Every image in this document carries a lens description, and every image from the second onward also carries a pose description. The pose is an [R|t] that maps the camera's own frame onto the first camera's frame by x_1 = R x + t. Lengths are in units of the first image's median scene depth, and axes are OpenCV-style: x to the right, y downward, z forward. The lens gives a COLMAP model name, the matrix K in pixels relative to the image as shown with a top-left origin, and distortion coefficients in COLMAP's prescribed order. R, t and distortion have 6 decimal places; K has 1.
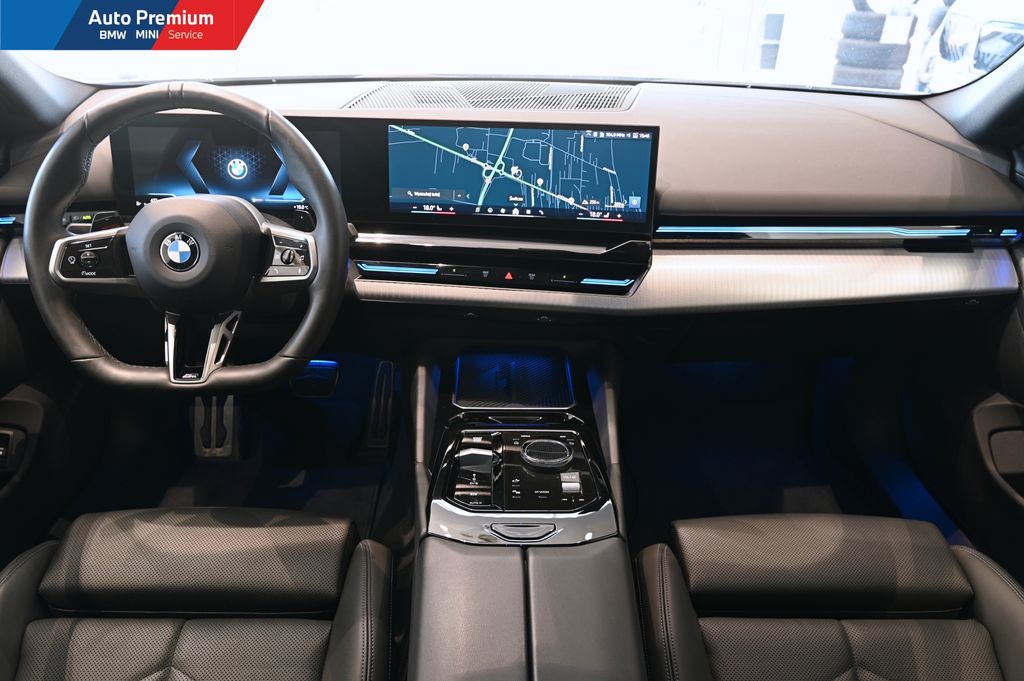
lens RADIAL K [[752.9, 0, 512.3], [0, 752.9, 340.1], [0, 0, 1]] dist [-0.020649, 0.013932]
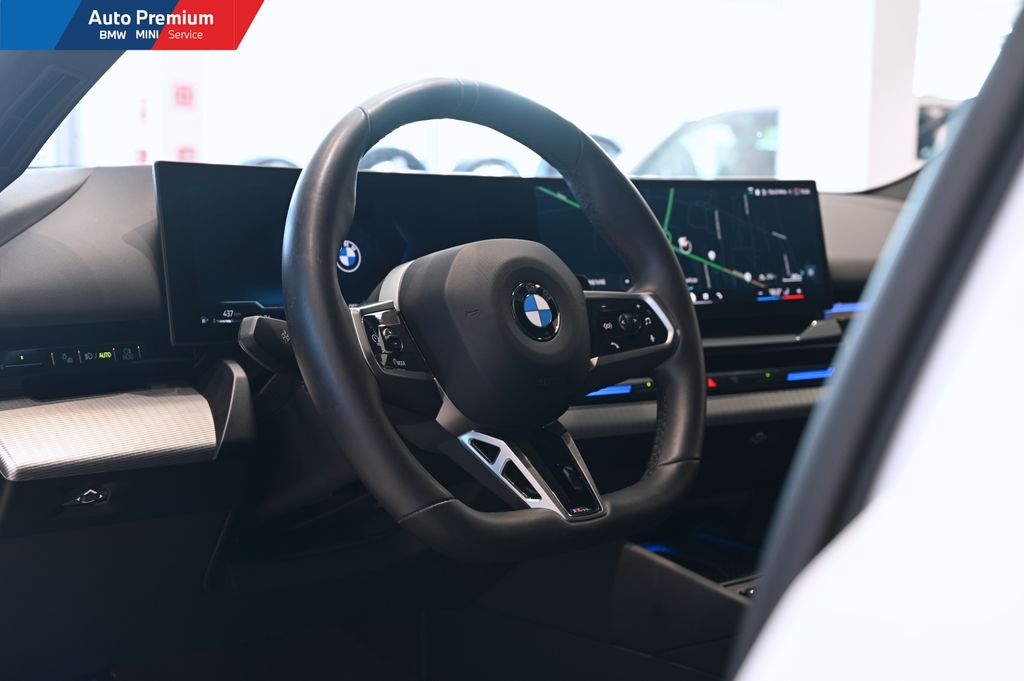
lens RADIAL K [[1428.4, 0, 509.8], [0, 1428.4, 336.7], [0, 0, 1]] dist [-0.007210, 0.000000]
pose [[0.762338, -0.064319, 0.643975, -1.047841], [0.301453, 0.915802, -0.265392, 0.180579], [-0.572684, 0.396446, 0.717540, 0.136610]]
